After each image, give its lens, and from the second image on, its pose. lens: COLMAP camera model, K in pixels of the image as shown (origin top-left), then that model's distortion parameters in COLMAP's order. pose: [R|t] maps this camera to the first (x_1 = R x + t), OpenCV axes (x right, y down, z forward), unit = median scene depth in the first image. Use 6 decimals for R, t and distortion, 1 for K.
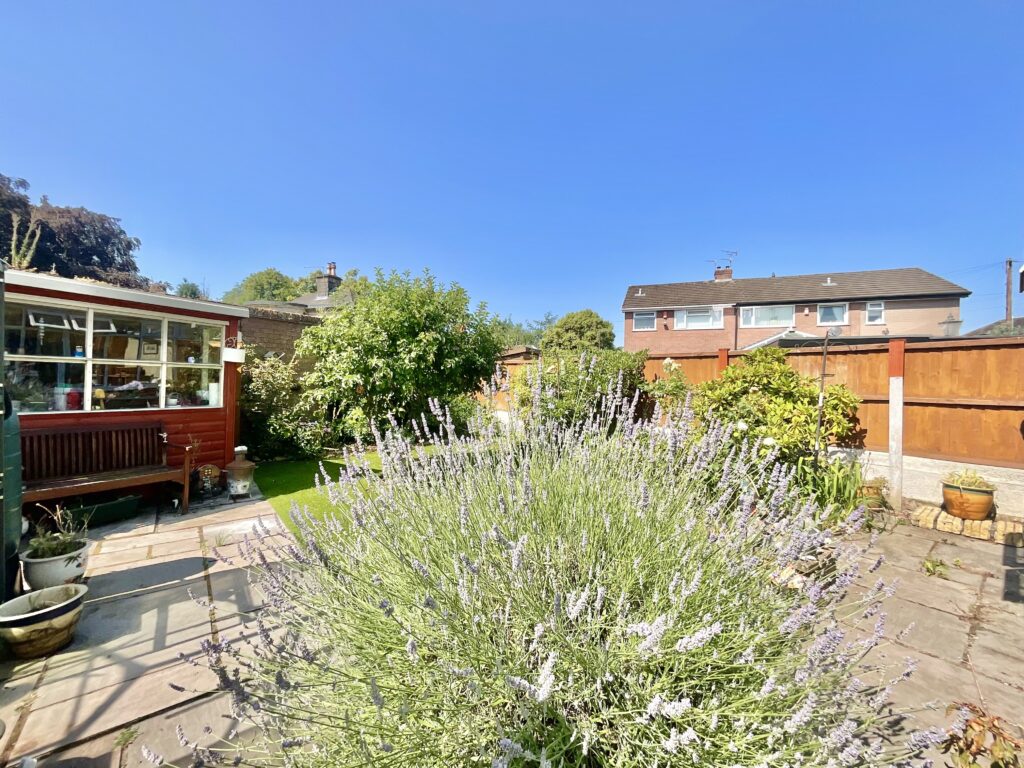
lens RADIAL K [[412.9, 0, 509.5], [0, 412.9, 386.7], [0, 0, 1]] dist [0.004872, 0.000376]
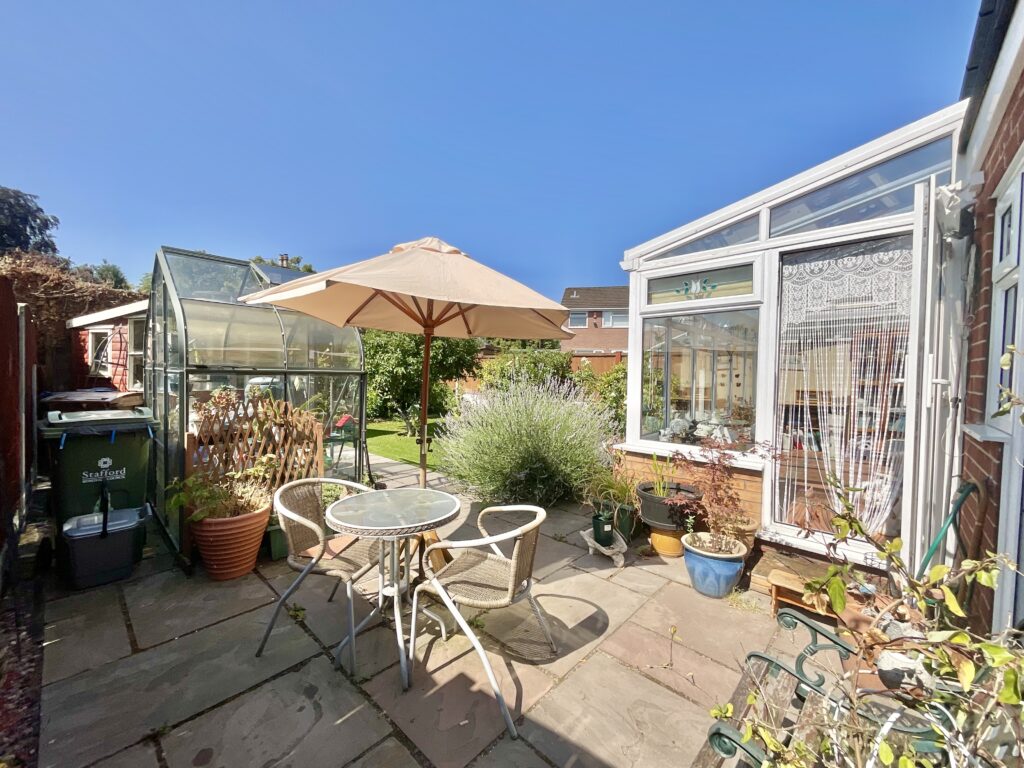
lens RADIAL K [[412.9, 0, 511.8], [0, 412.9, 383.7], [0, 0, 1]] dist [0.004872, 0.000376]
pose [[0.989287, -0.002934, 0.145951, -0.032916], [0.000190, 0.999823, 0.018813, 0.000914], [-0.145981, -0.018584, 0.989113, -0.141252]]
